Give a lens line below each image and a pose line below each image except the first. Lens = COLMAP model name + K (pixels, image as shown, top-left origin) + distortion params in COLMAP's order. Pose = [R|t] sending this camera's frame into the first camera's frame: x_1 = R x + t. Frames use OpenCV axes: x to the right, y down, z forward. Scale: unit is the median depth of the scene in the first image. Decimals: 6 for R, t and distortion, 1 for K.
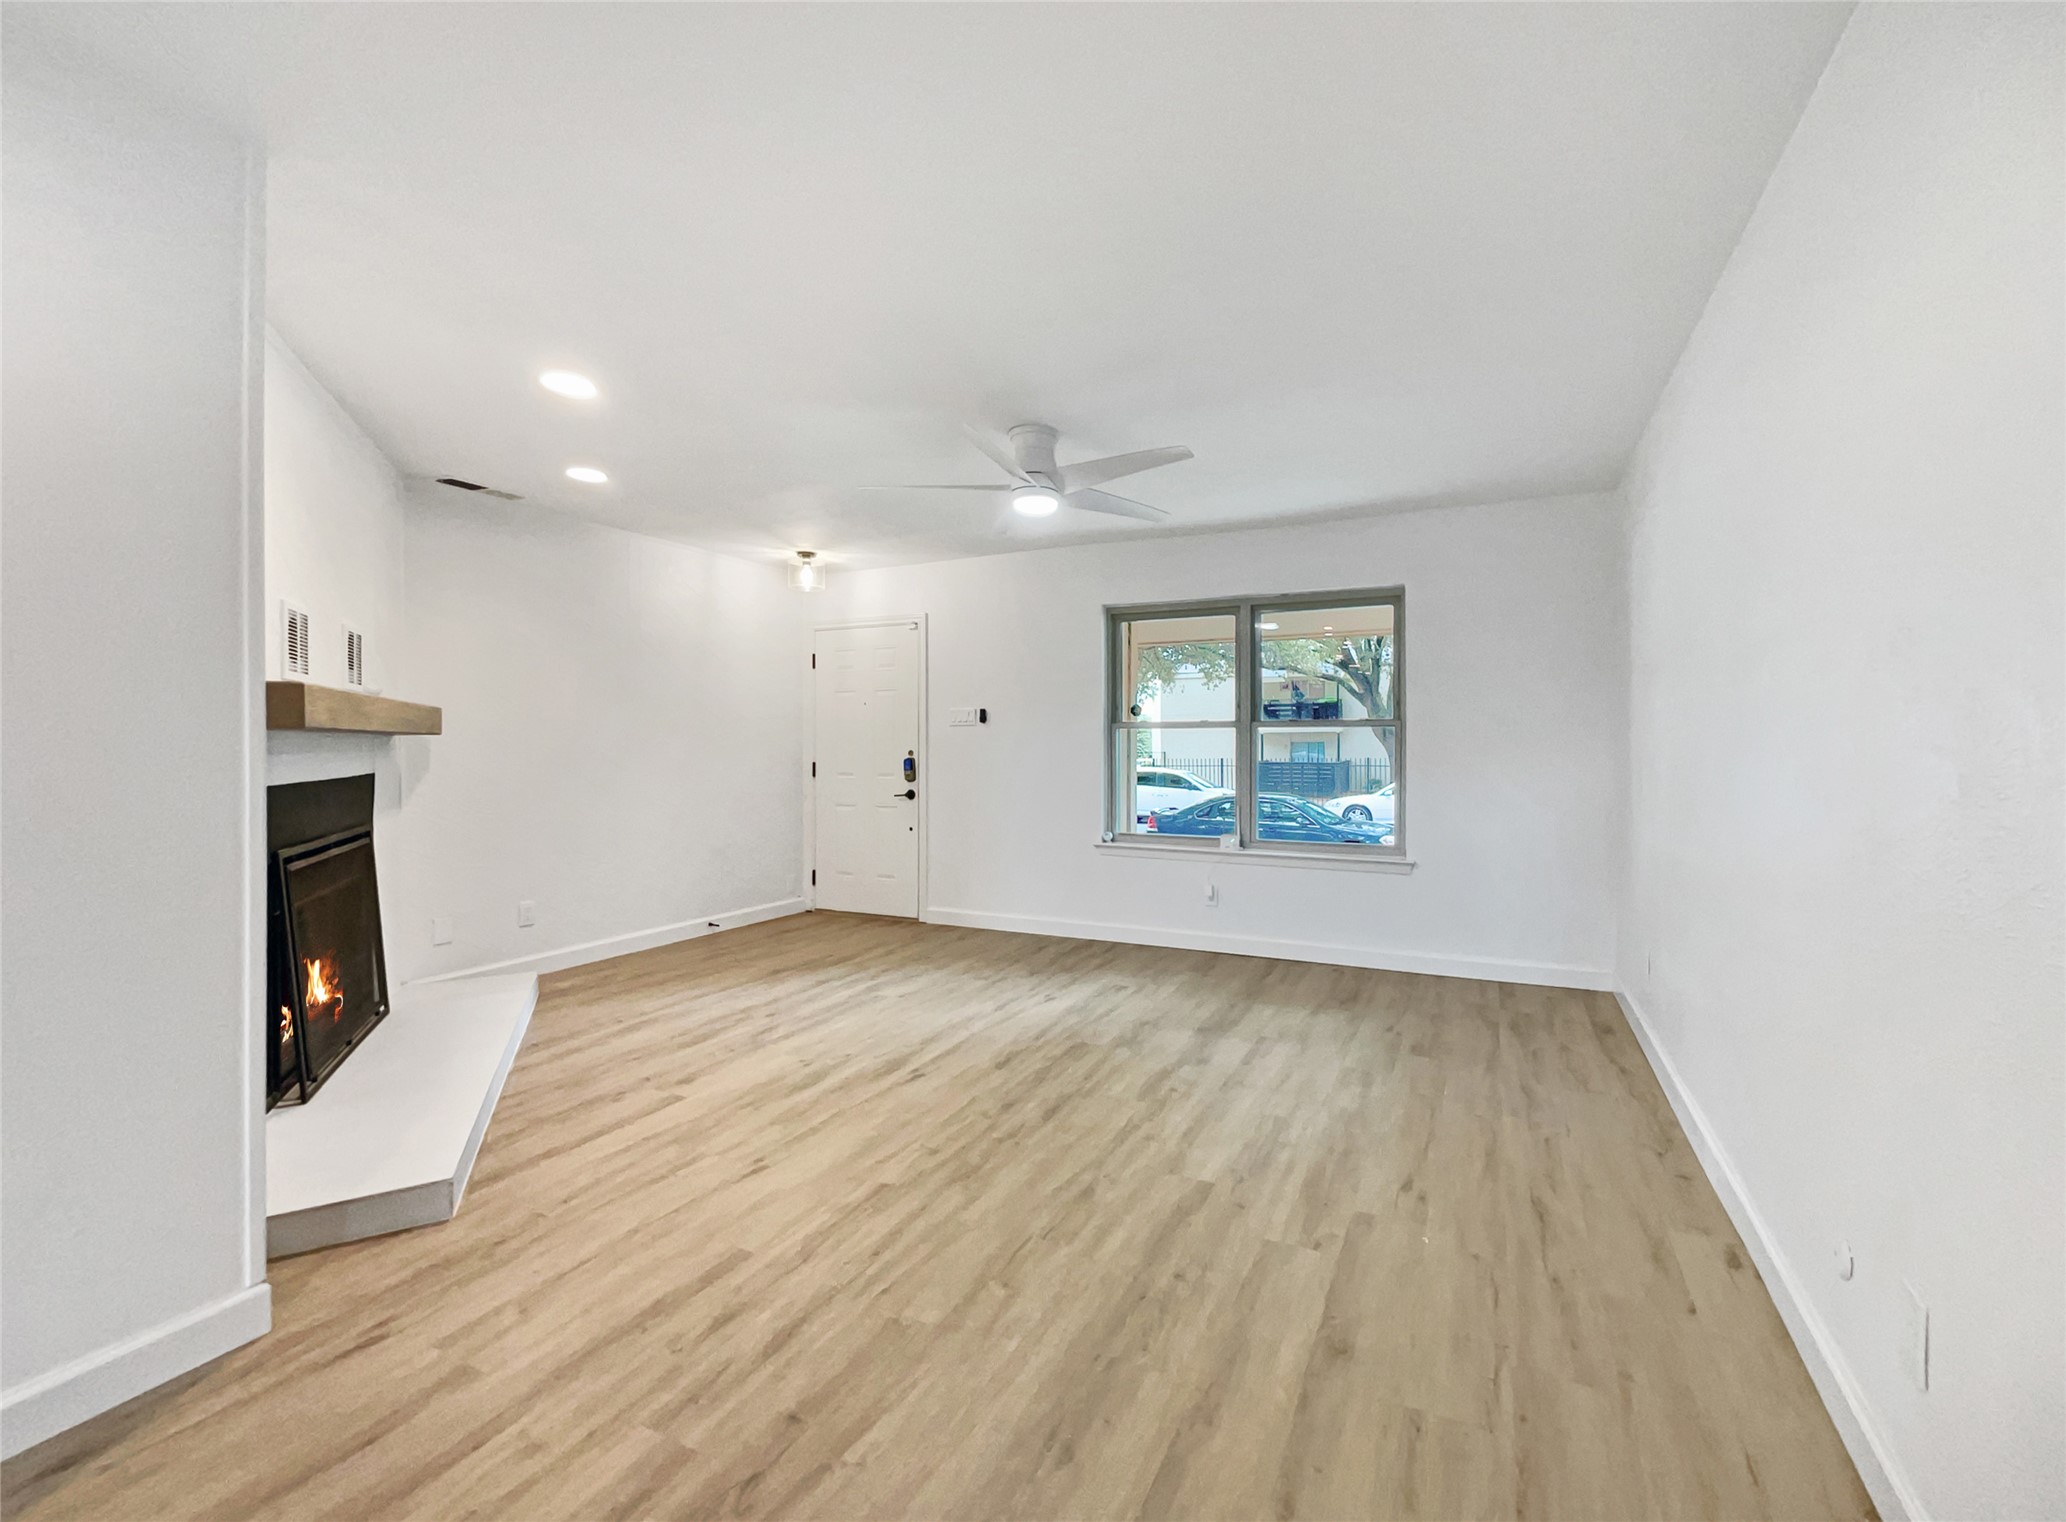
lens RADIAL K [[902.4, 0, 1033.3], [0, 902.4, 750.2], [0, 0, 1]] dist [-0.002526, 0.000163]
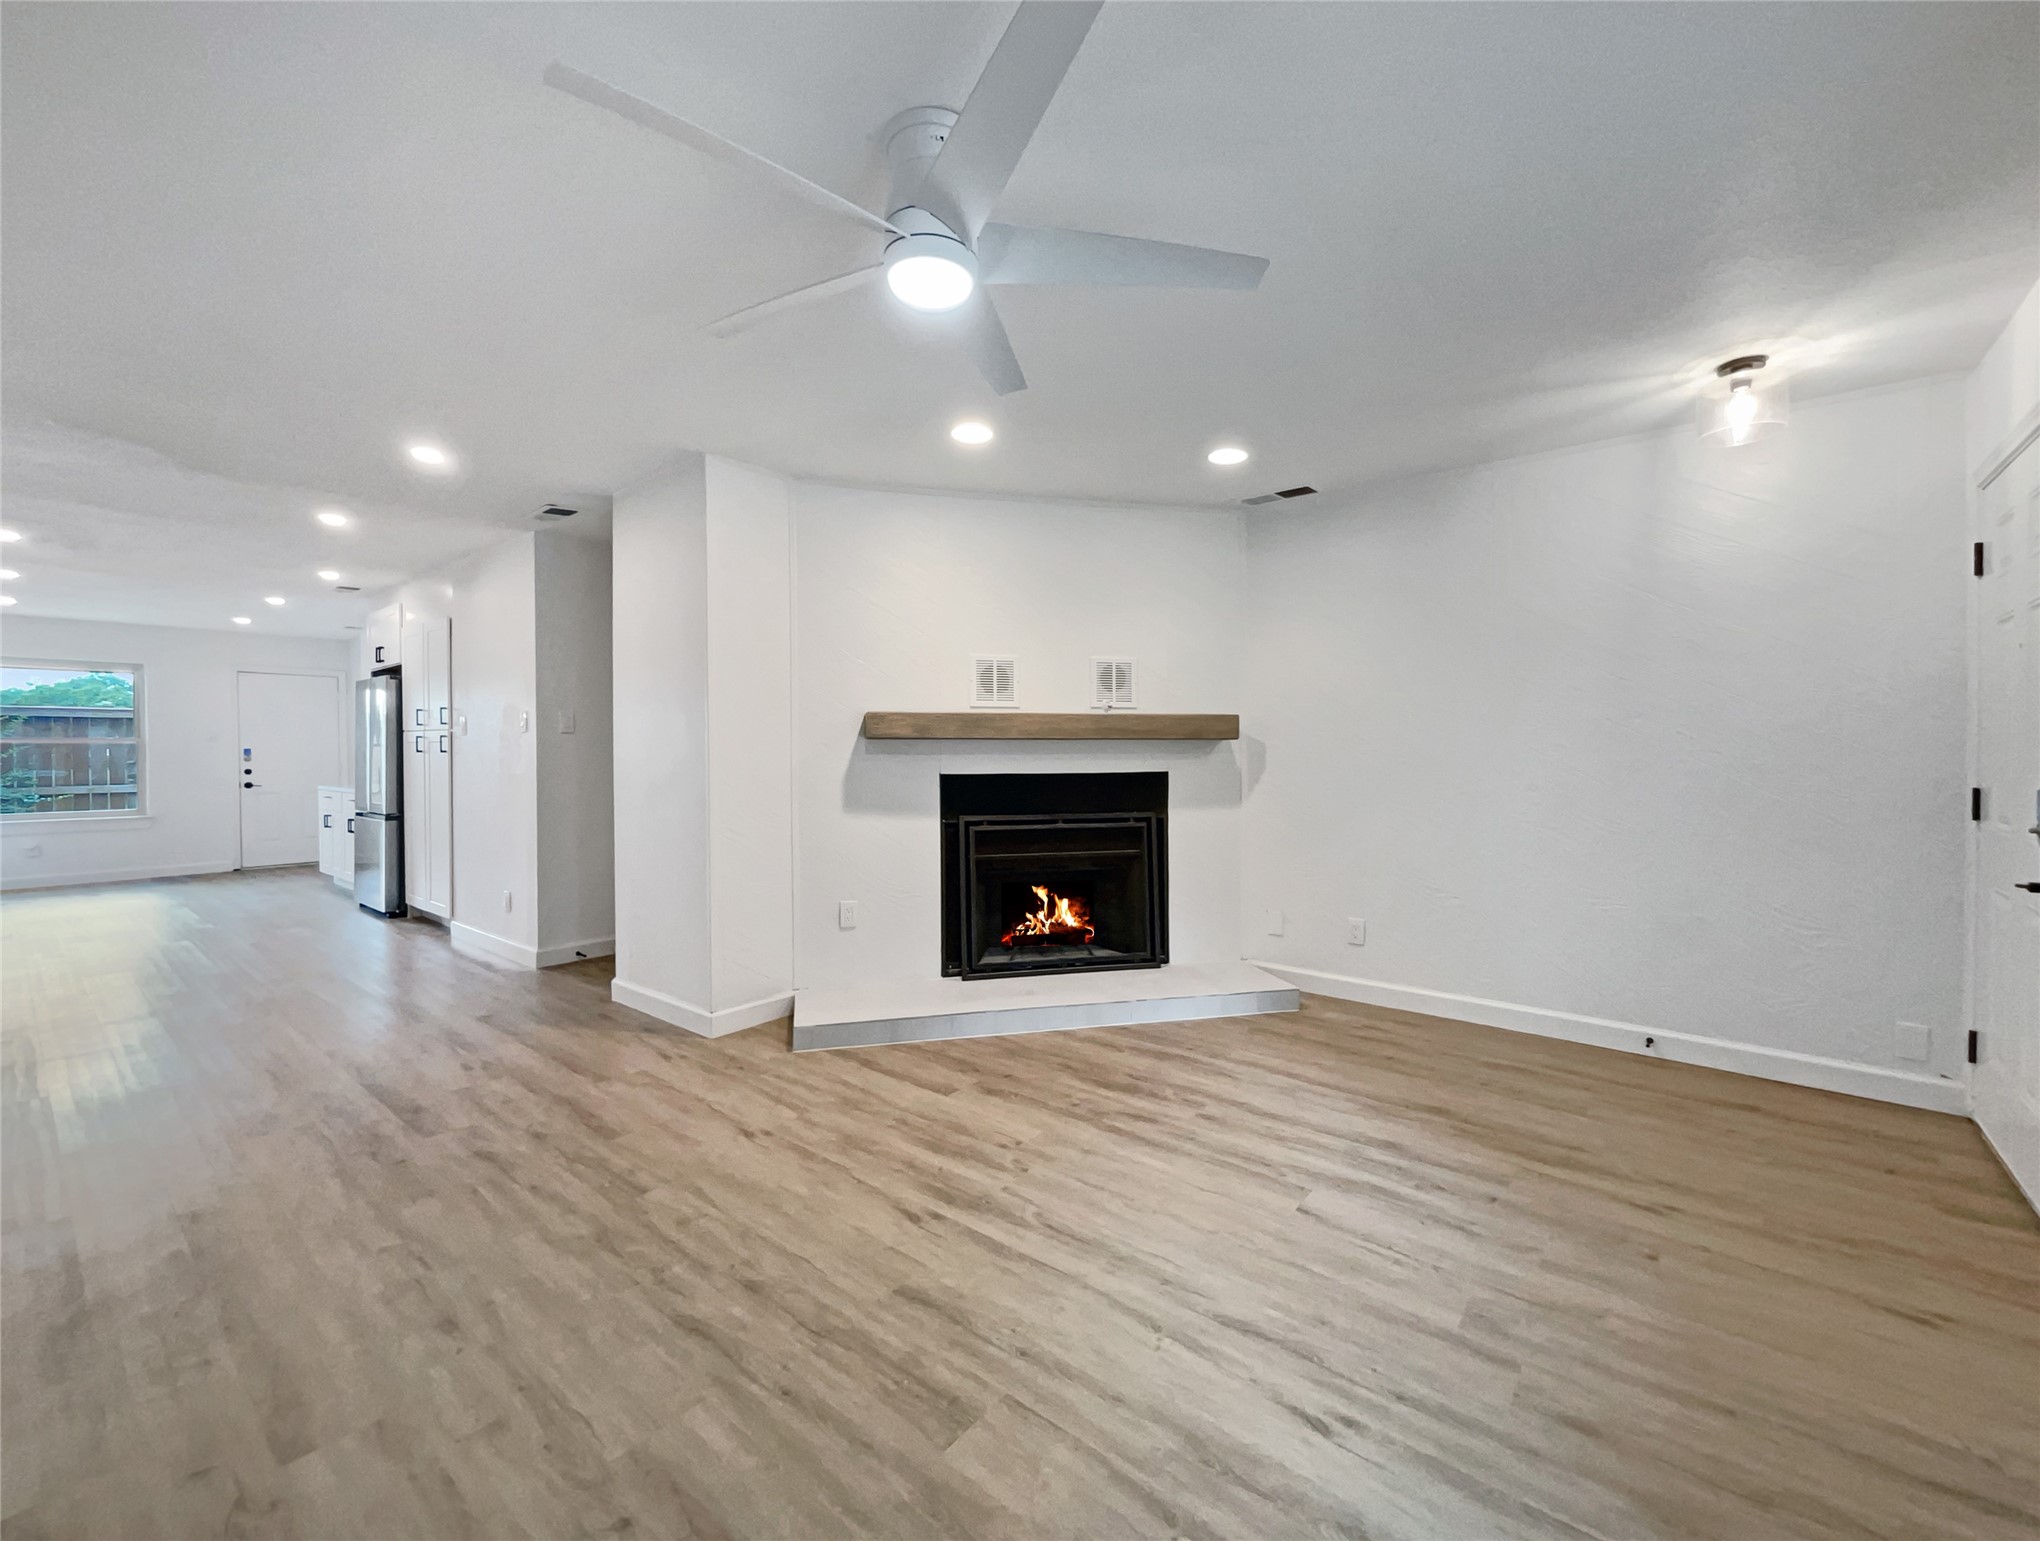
lens RADIAL K [[835.2, 0, 1023.3], [0, 835.2, 765.6], [0, 0, 1]] dist [-0.003260, 0.001405]
pose [[-0.205863, 0.018350, -0.978409, 0.483437], [-0.006738, 0.999774, 0.020168, -0.004499], [0.978558, 0.010744, -0.205693, 1.210550]]
